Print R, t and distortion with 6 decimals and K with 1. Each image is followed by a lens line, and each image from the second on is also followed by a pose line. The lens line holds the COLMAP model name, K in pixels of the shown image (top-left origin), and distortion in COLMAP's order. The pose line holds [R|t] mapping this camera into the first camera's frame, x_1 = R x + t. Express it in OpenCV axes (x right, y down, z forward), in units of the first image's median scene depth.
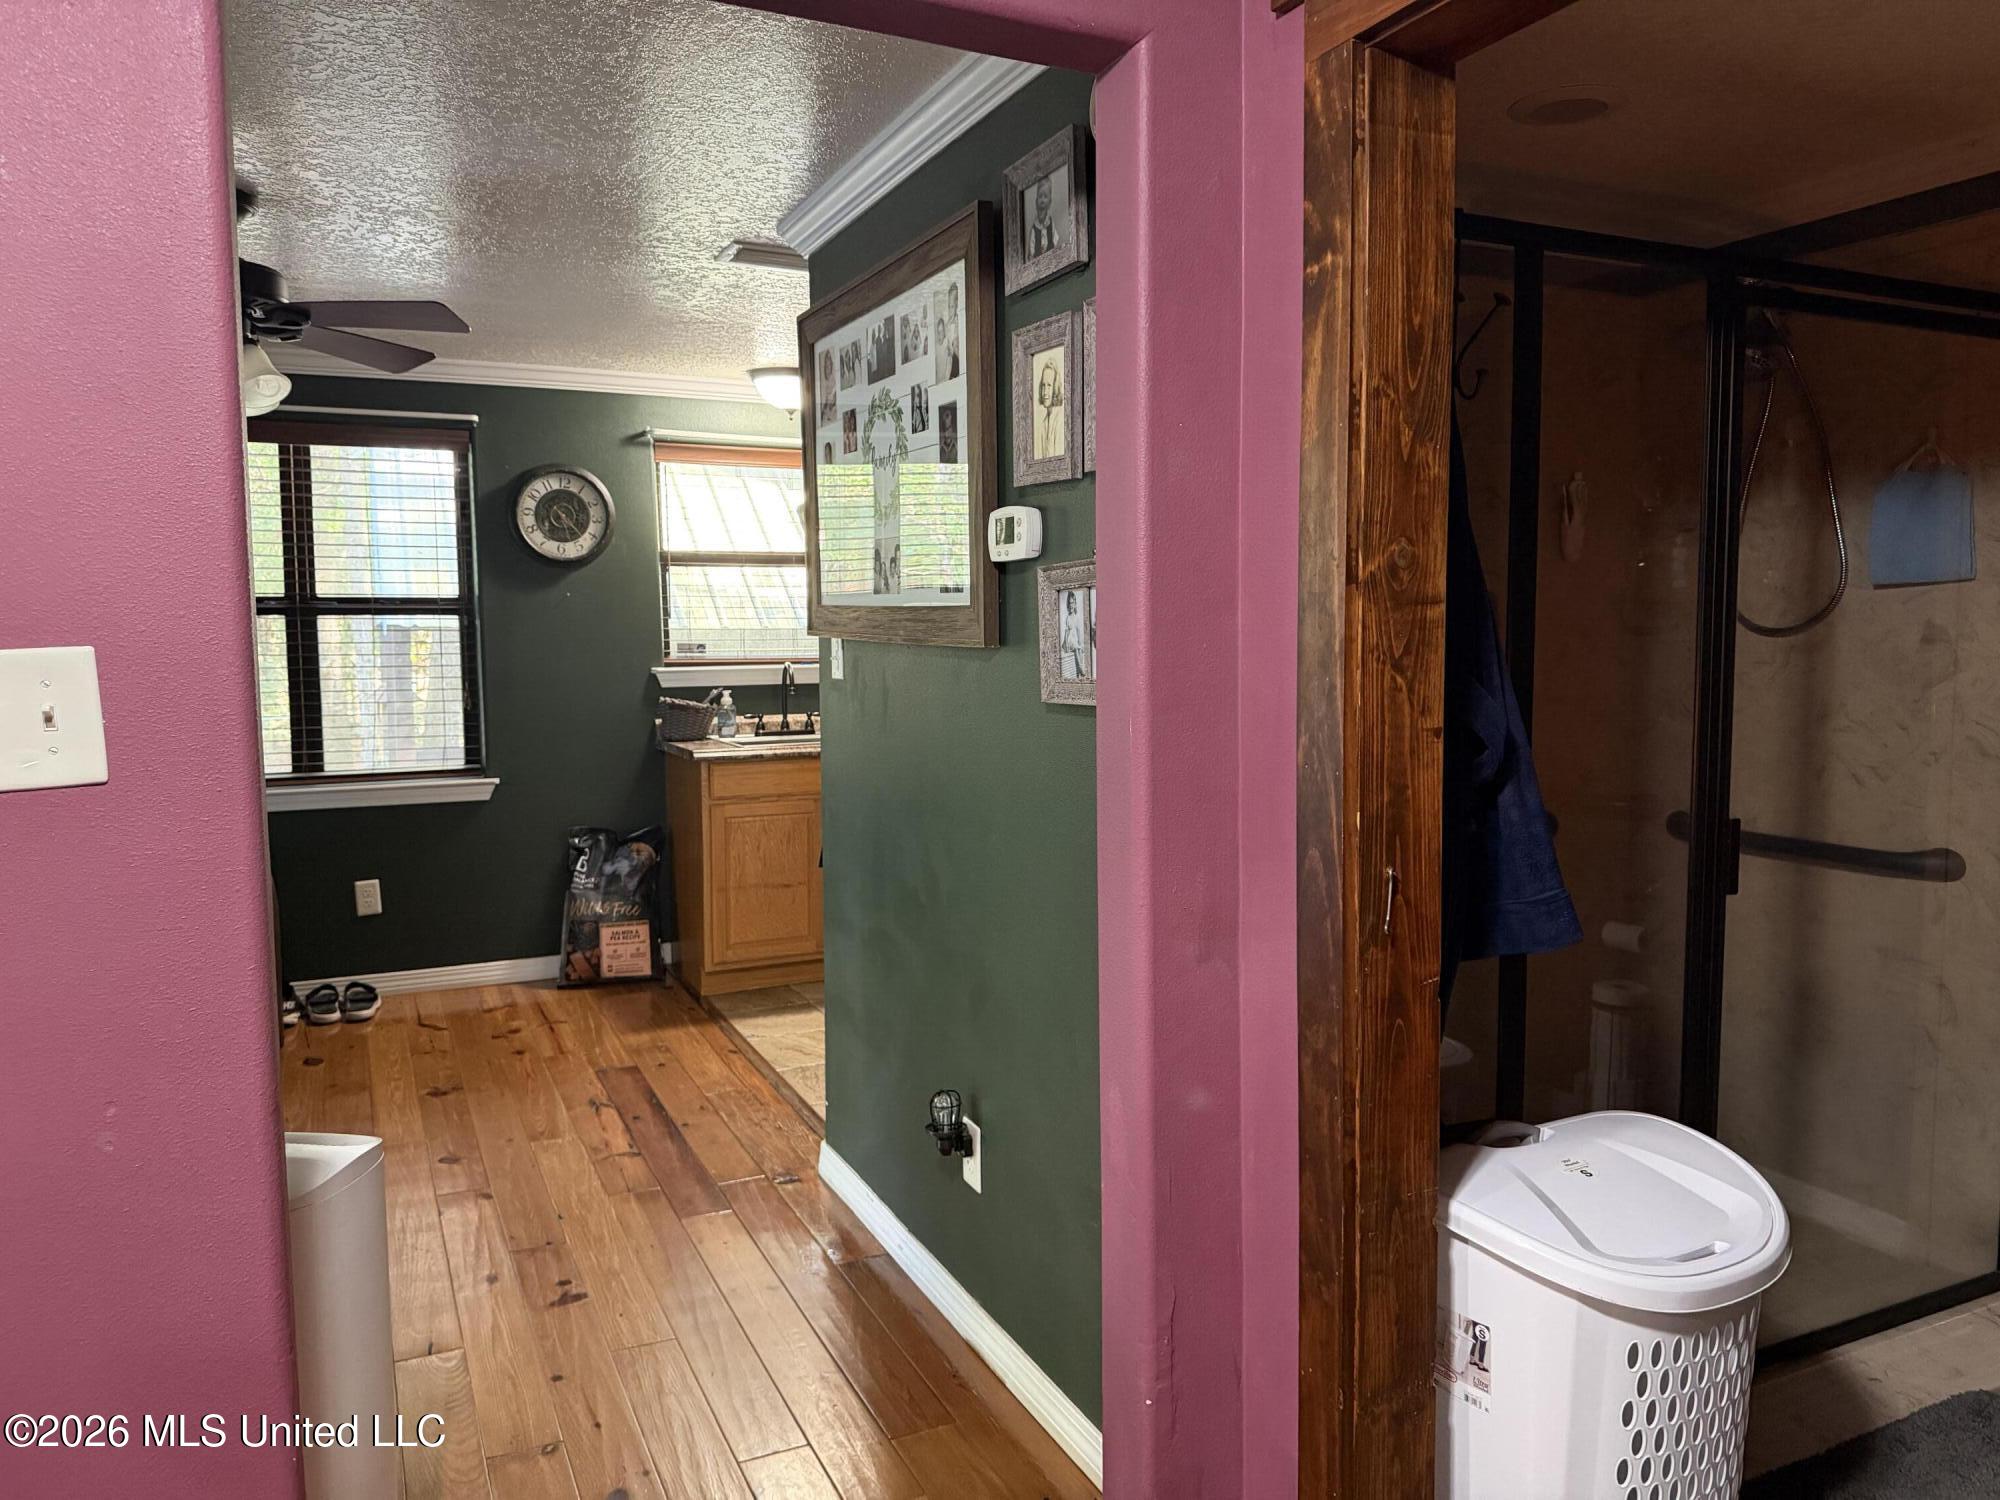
lens RADIAL K [[1377.6, 0, 1011.8], [0, 1377.6, 740.4], [0, 0, 1]] dist [0.118335, -0.151463]
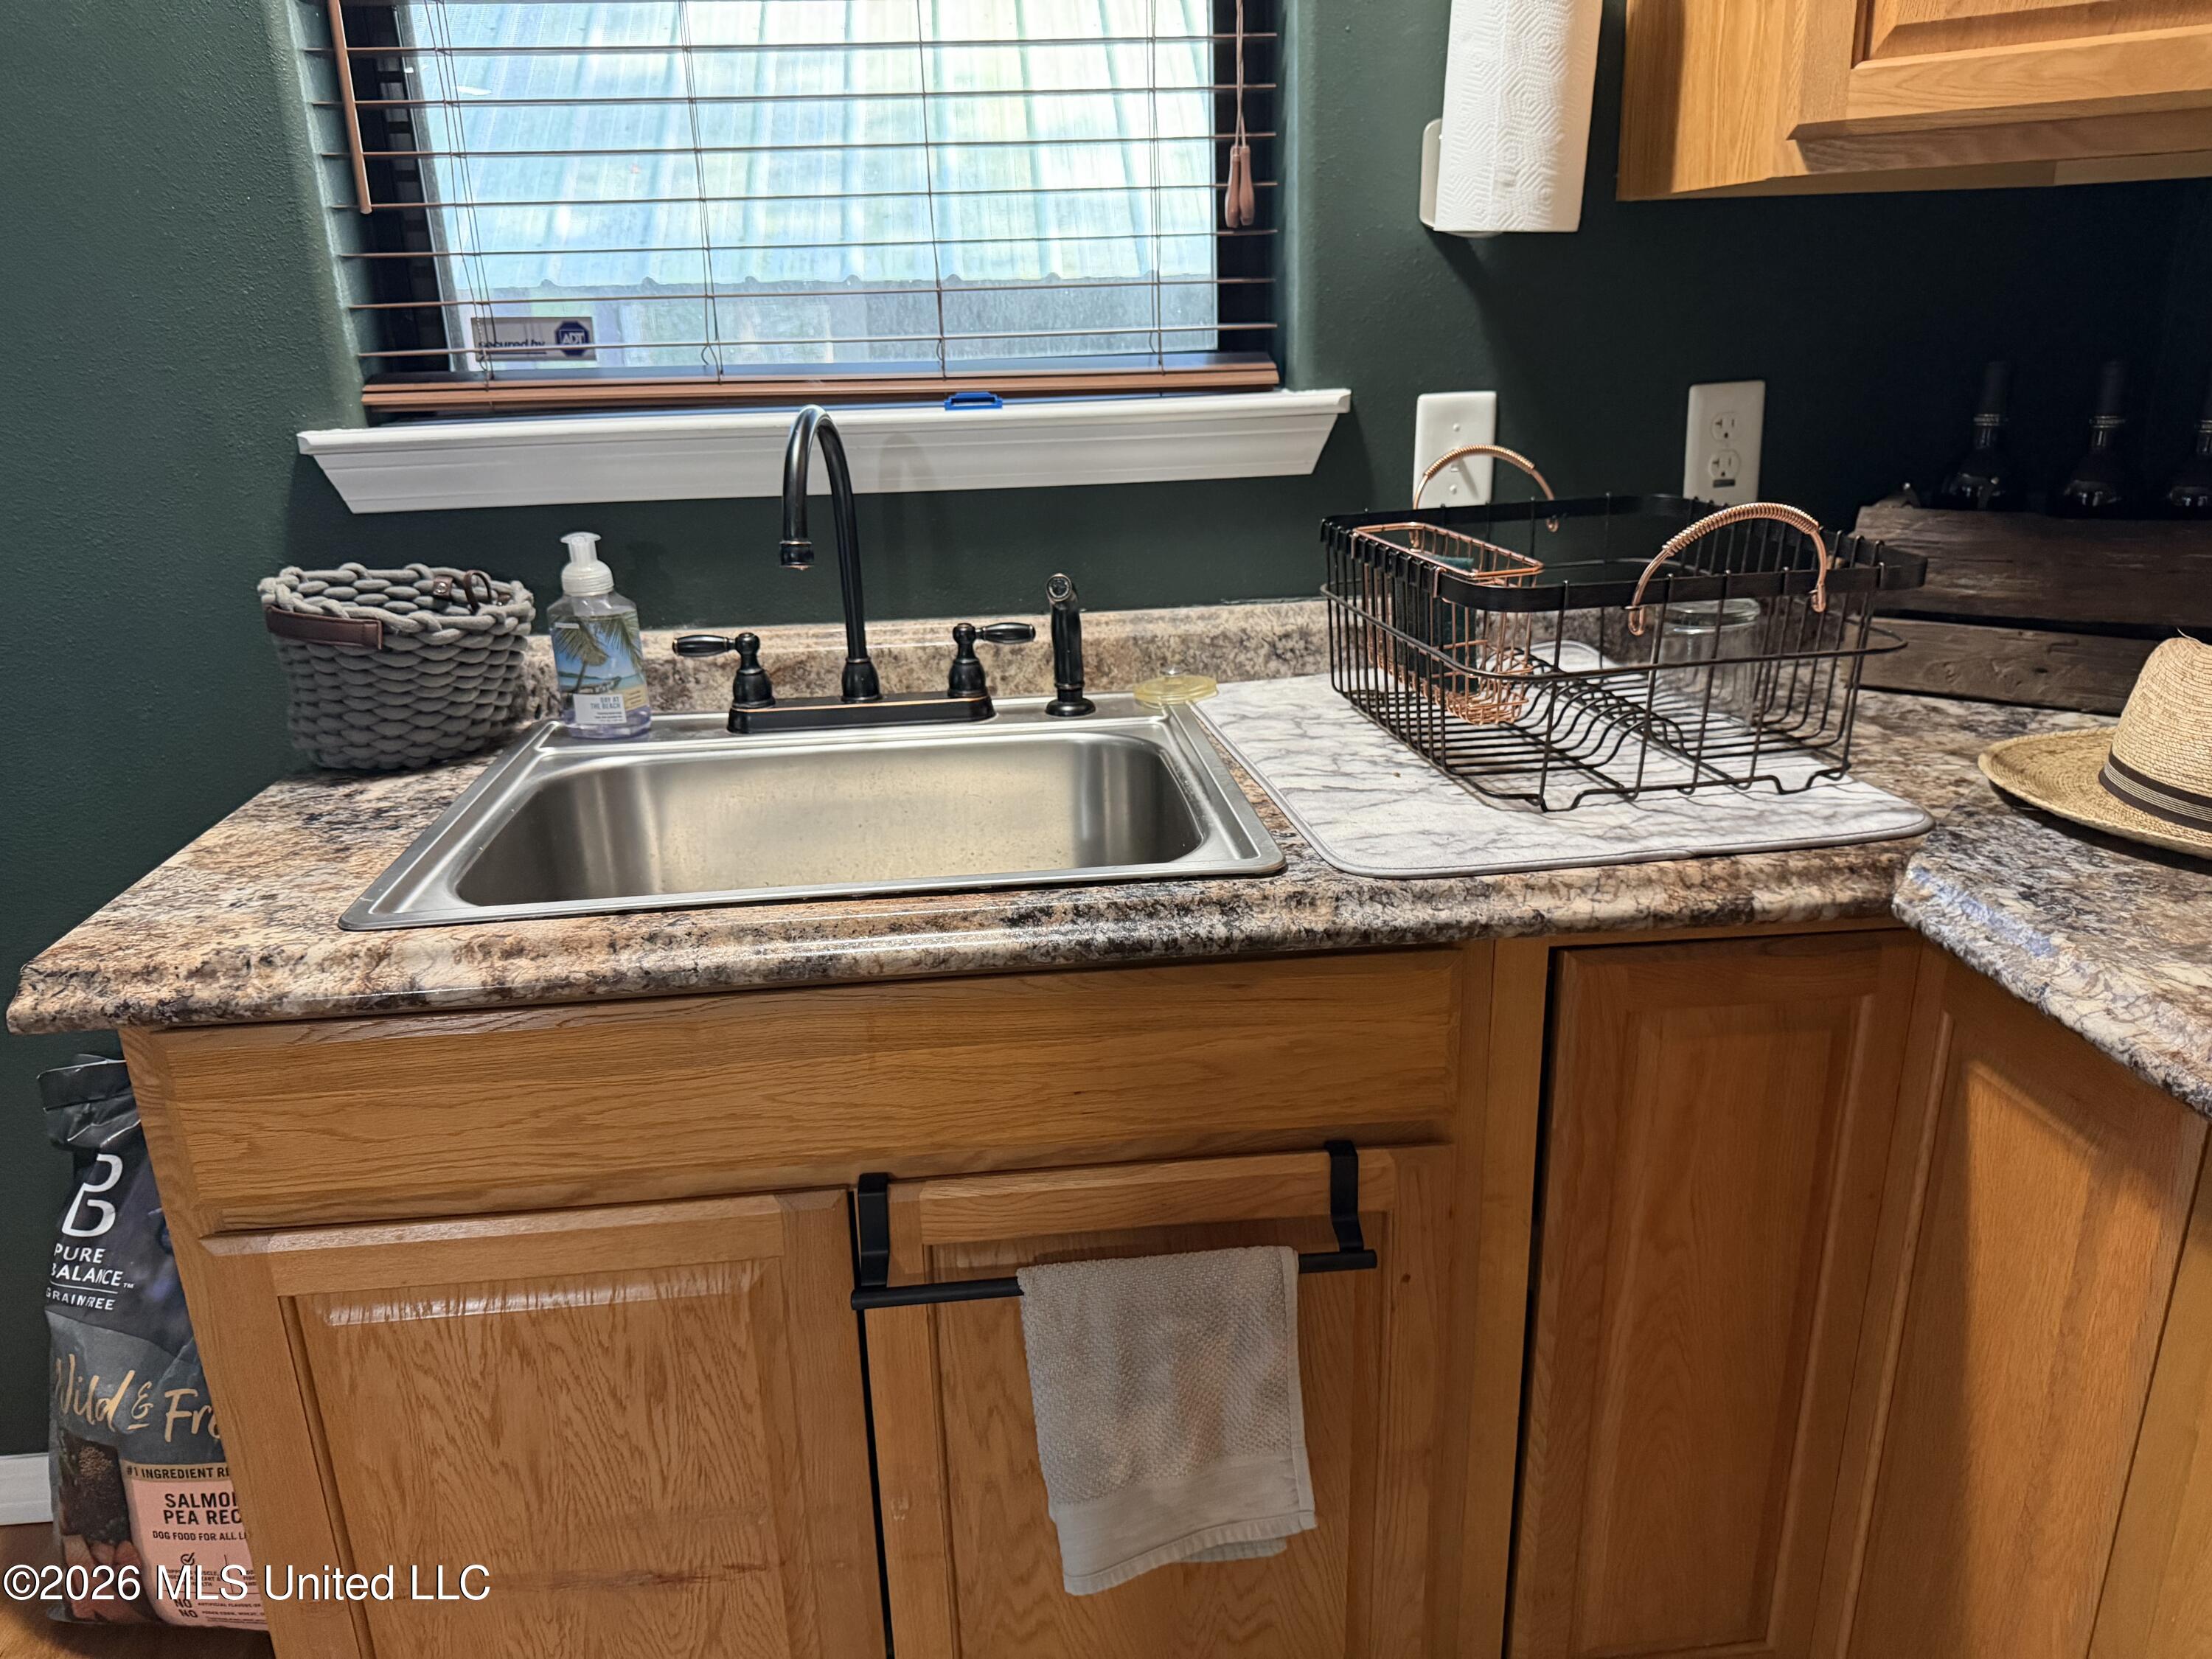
lens RADIAL K [[1523.6, 0, 1119.1], [0, 1523.6, 818.8], [0, 0, 1]] dist [0.118335, -0.151463]
pose [[0.948346, 0.072123, -0.308930, -0.041207], [0.000429, 0.973521, 0.228597, -0.050443], [0.317237, -0.216921, 0.923204, 0.831191]]
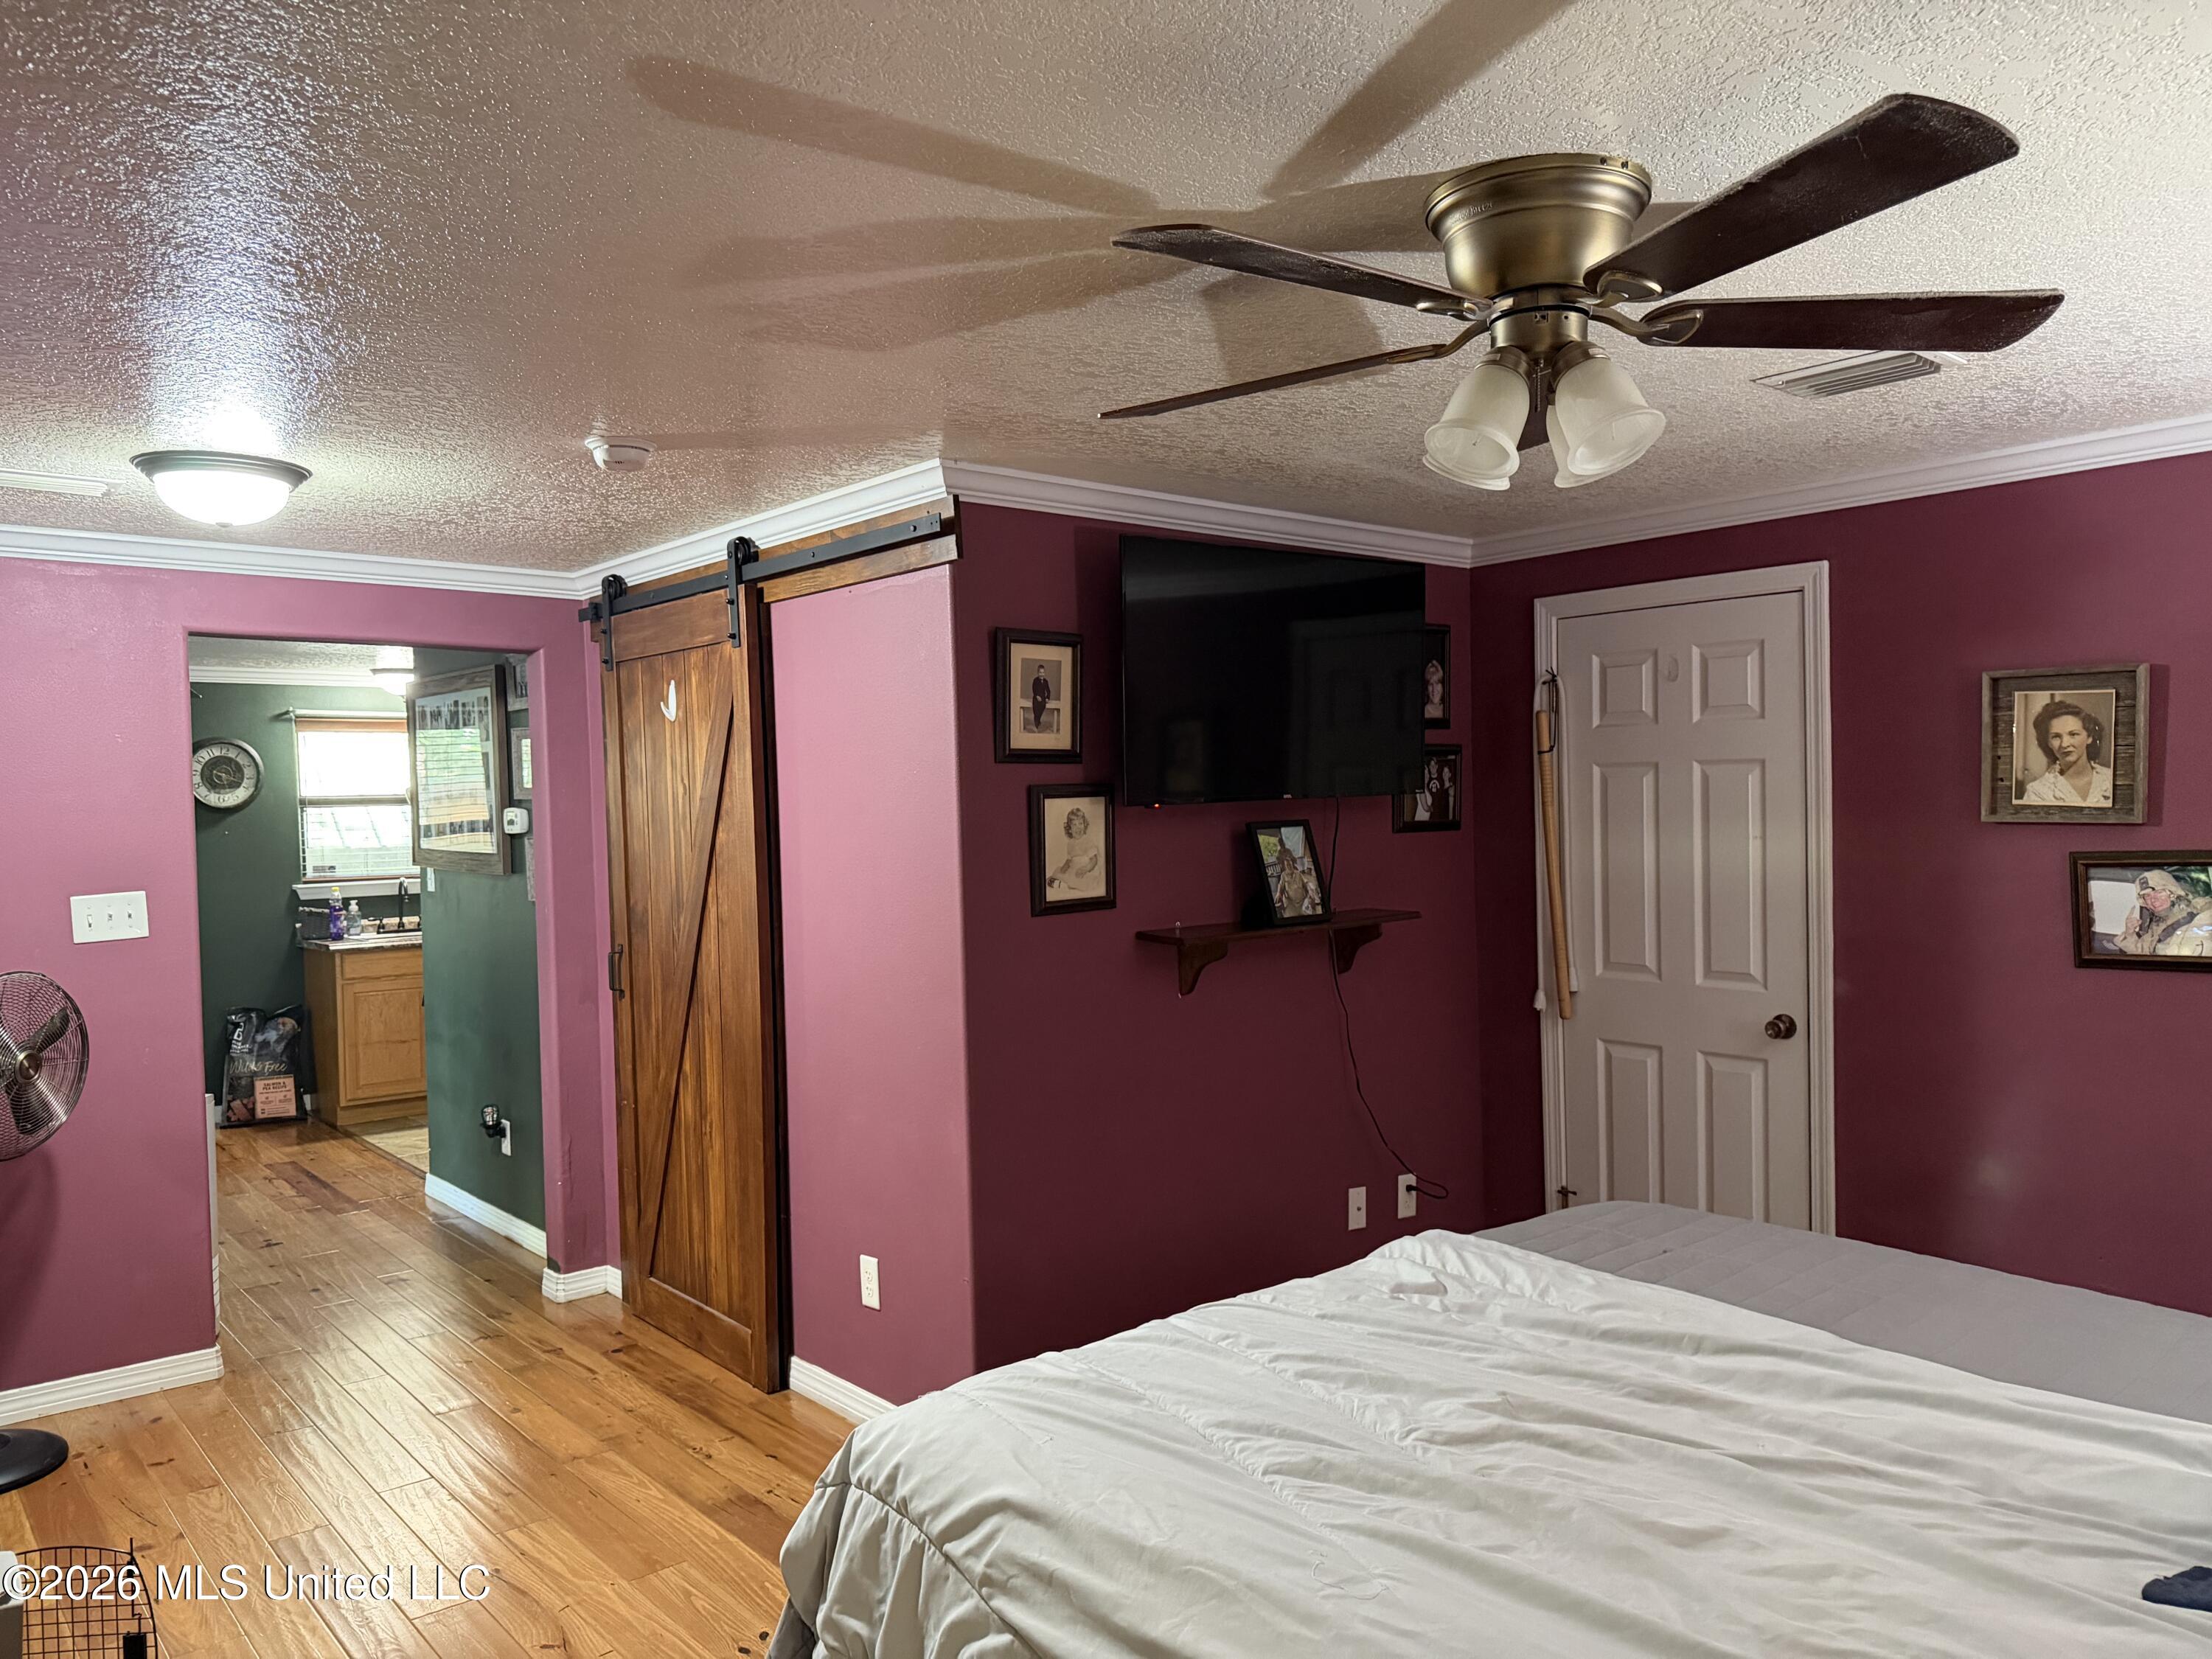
lens RADIAL K [[1559.3, 0, 1099.0], [0, 1559.3, 842.8], [0, 0, 1]] dist [0.004225, -0.014397]
pose [[0.967376, -0.021705, 0.252414, 0.116700], [0.037543, 0.997605, -0.058099, 0.023963], [-0.250548, 0.065679, 0.965874, -0.670570]]
